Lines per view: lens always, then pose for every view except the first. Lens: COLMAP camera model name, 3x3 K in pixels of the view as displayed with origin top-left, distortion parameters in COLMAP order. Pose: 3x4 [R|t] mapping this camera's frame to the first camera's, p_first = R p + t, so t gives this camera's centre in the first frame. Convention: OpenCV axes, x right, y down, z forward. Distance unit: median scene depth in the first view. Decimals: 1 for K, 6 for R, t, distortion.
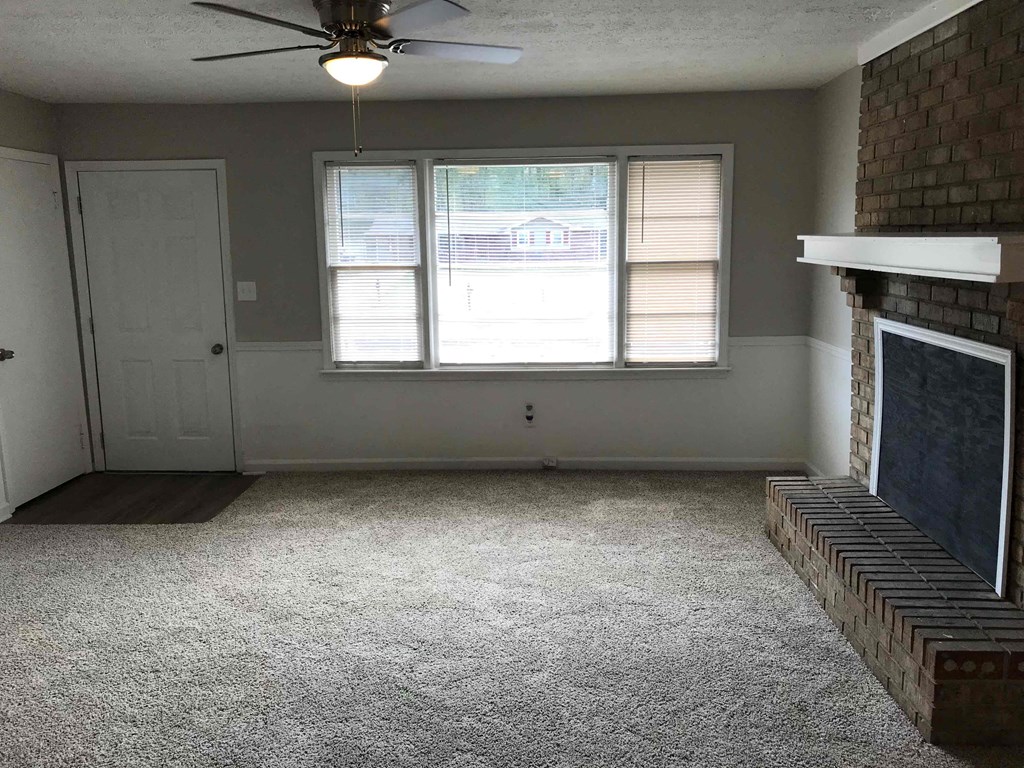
lens RADIAL K [[821.2, 0, 512.0], [0, 821.2, 384.0], [0, 0, 1]] dist [0.005745, 0.005147]
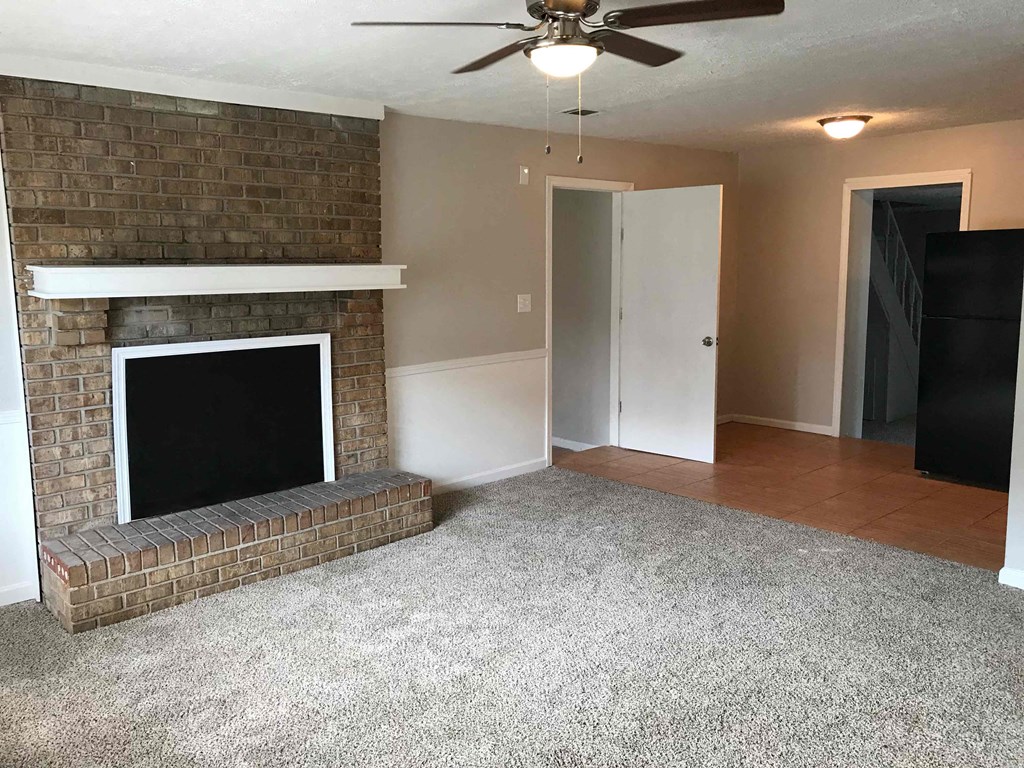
lens RADIAL K [[821.2, 0, 512.0], [0, 821.2, 384.0], [0, 0, 1]] dist [0.005745, 0.005147]
pose [[-0.723125, -0.078306, 0.686264, -0.637540], [0.137458, 0.957365, 0.254080, -0.244831], [-0.676901, 0.278064, -0.681531, 1.473854]]
